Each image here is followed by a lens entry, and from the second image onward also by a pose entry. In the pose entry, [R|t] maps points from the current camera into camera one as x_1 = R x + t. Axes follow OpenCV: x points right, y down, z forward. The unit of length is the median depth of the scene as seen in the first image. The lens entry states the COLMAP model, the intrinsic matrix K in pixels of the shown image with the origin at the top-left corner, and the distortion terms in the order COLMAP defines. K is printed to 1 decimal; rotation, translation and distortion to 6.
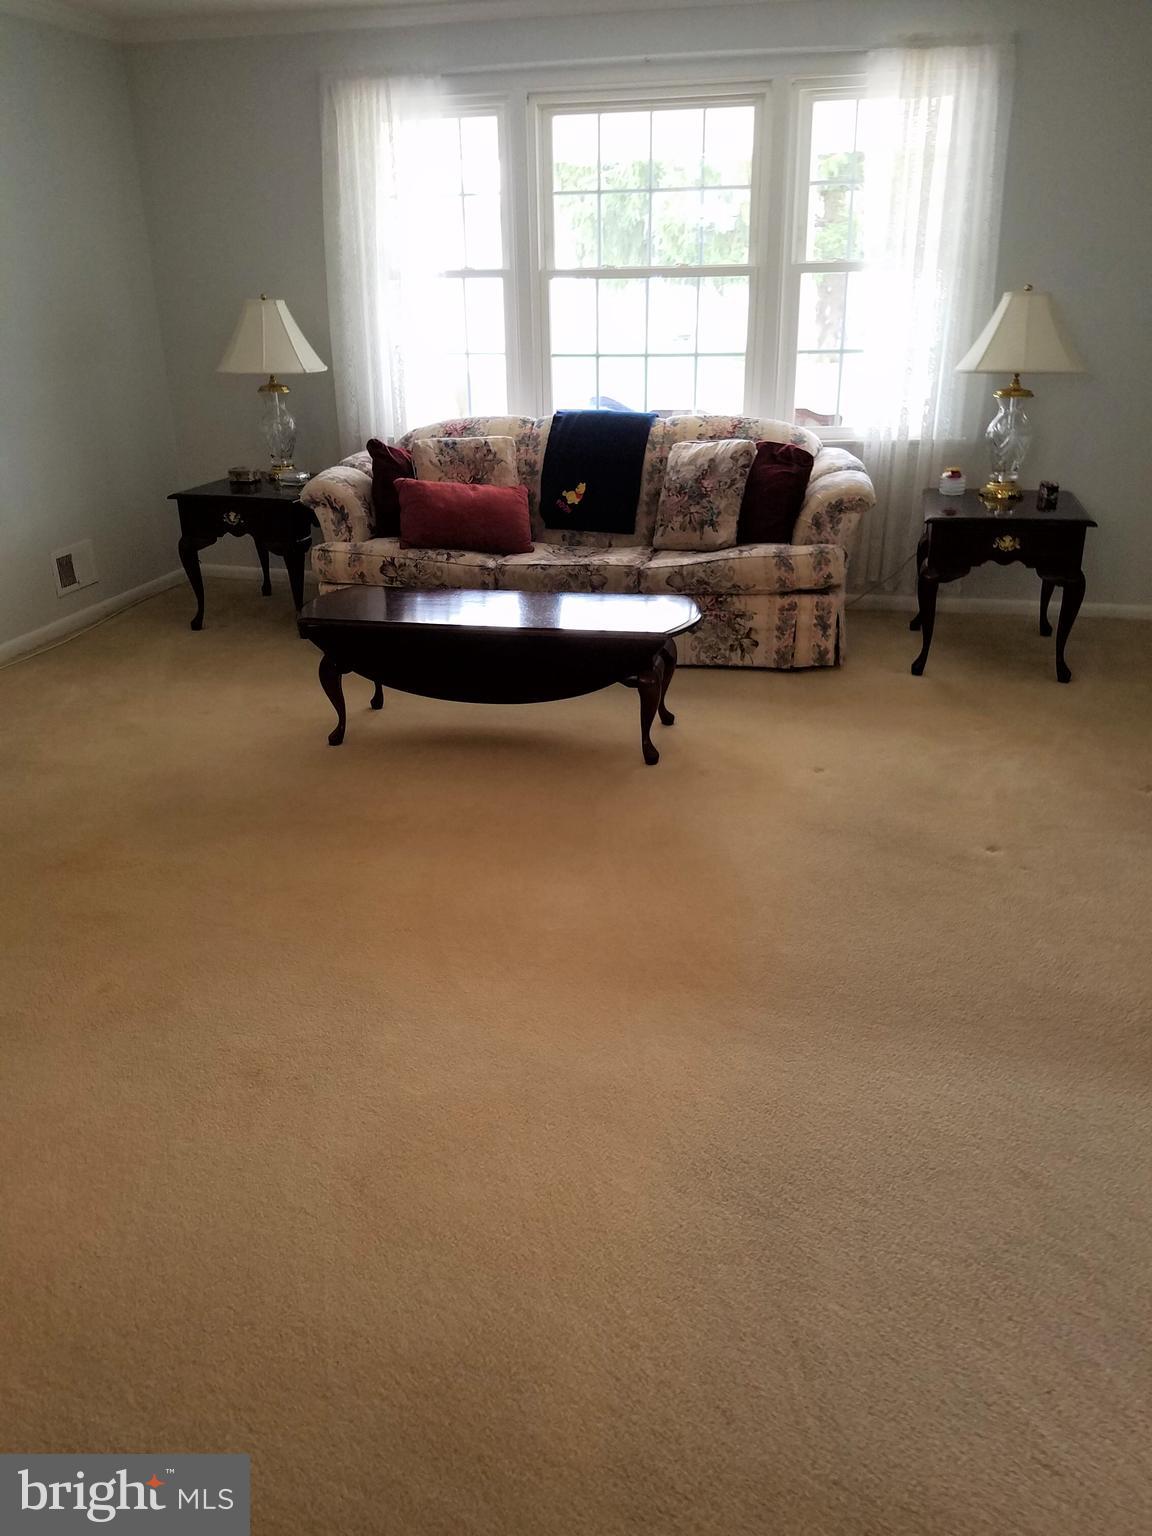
lens RADIAL K [[1175.3, 0, 576.0], [0, 1175.3, 768.0], [0, 0, 1]] dist [0.277056, -0.523295]
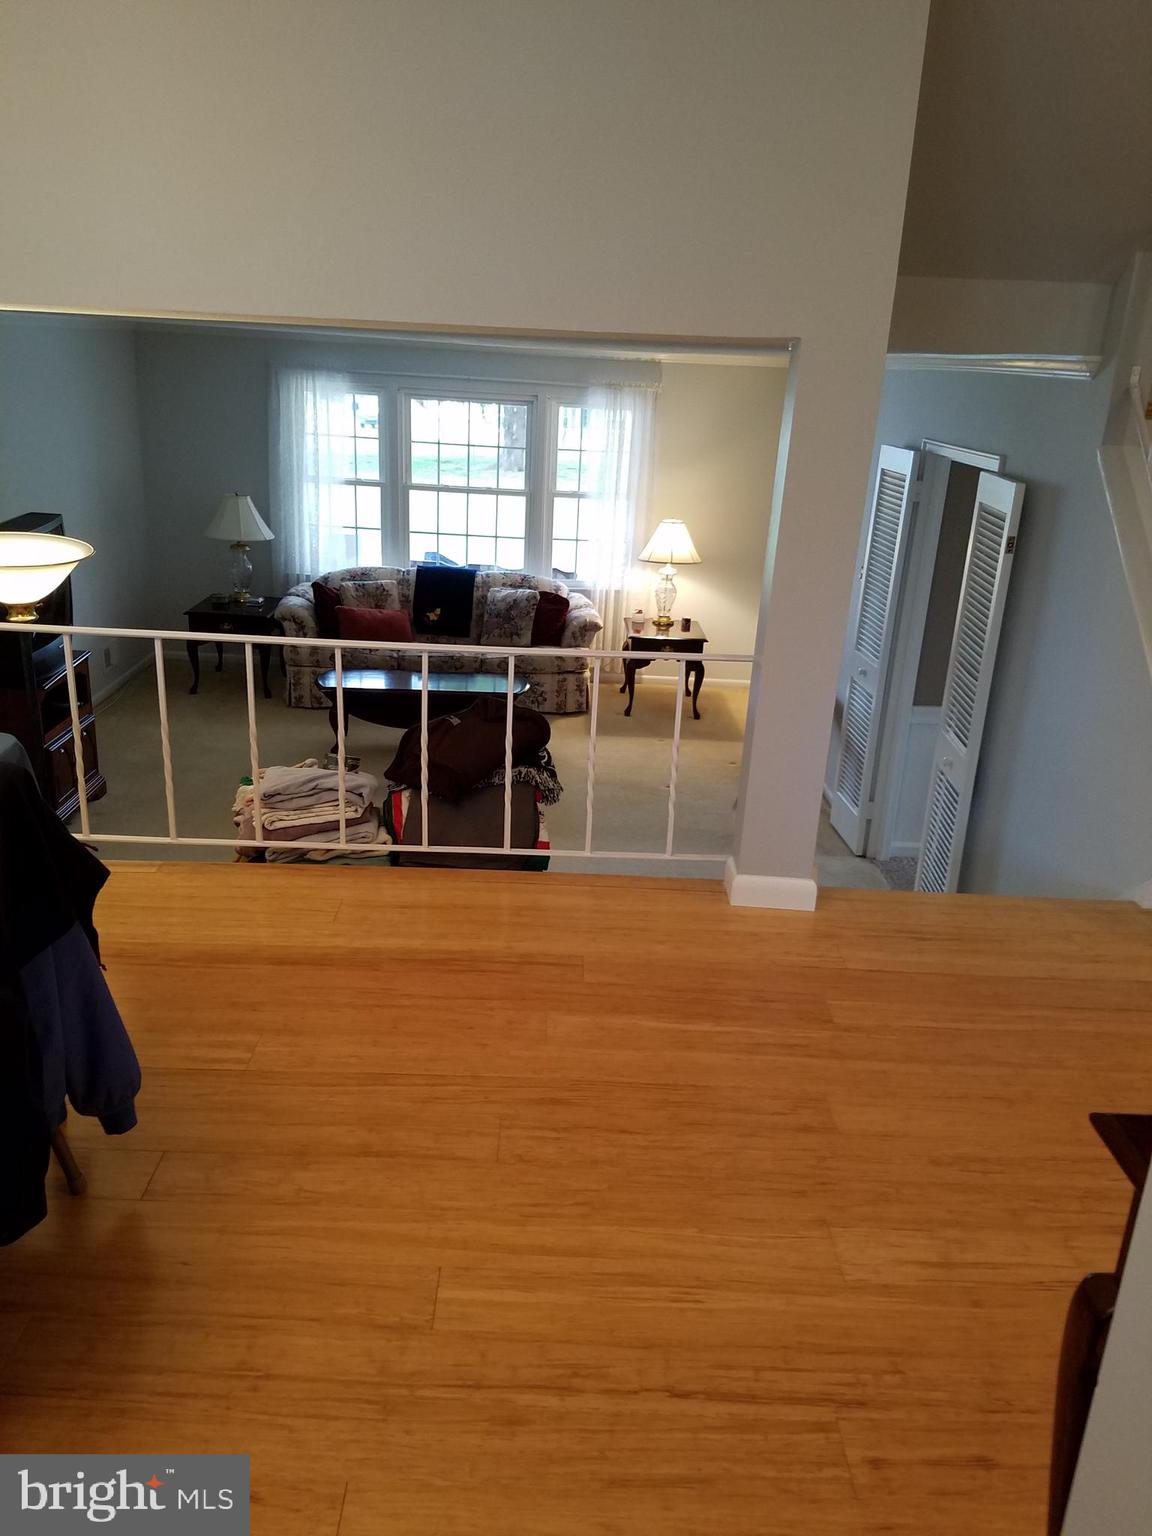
lens RADIAL K [[1175.3, 0, 576.0], [0, 1175.3, 768.0], [0, 0, 1]] dist [0.277056, -0.523295]
pose [[0.965239, -0.022386, 0.260409, -0.259058], [0.036277, 0.998156, -0.048660, 0.085045], [-0.258840, 0.056415, 0.964271, -0.711098]]
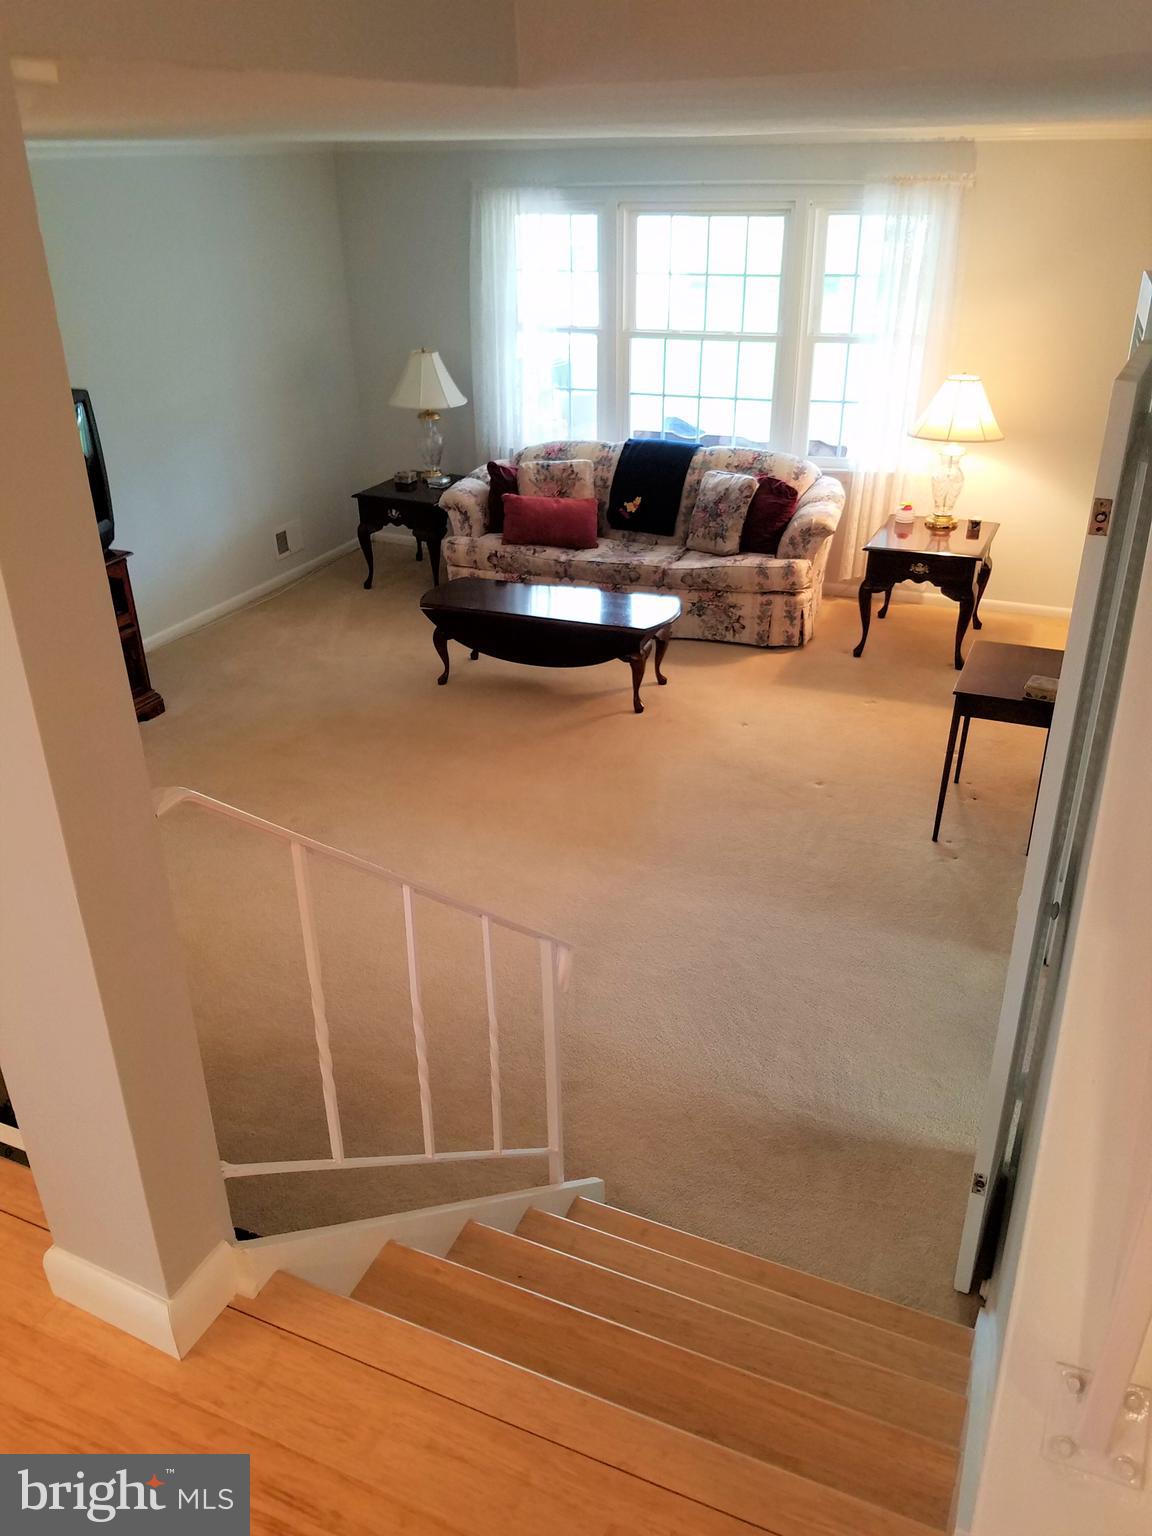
lens RADIAL K [[1175.3, 0, 576.0], [0, 1175.3, 768.0], [0, 0, 1]] dist [0.277056, -0.523295]
pose [[0.986396, 0.075431, -0.146062, 0.159822], [-0.062756, 0.994005, 0.089527, -0.047959], [0.151939, -0.079143, 0.985216, -0.390630]]
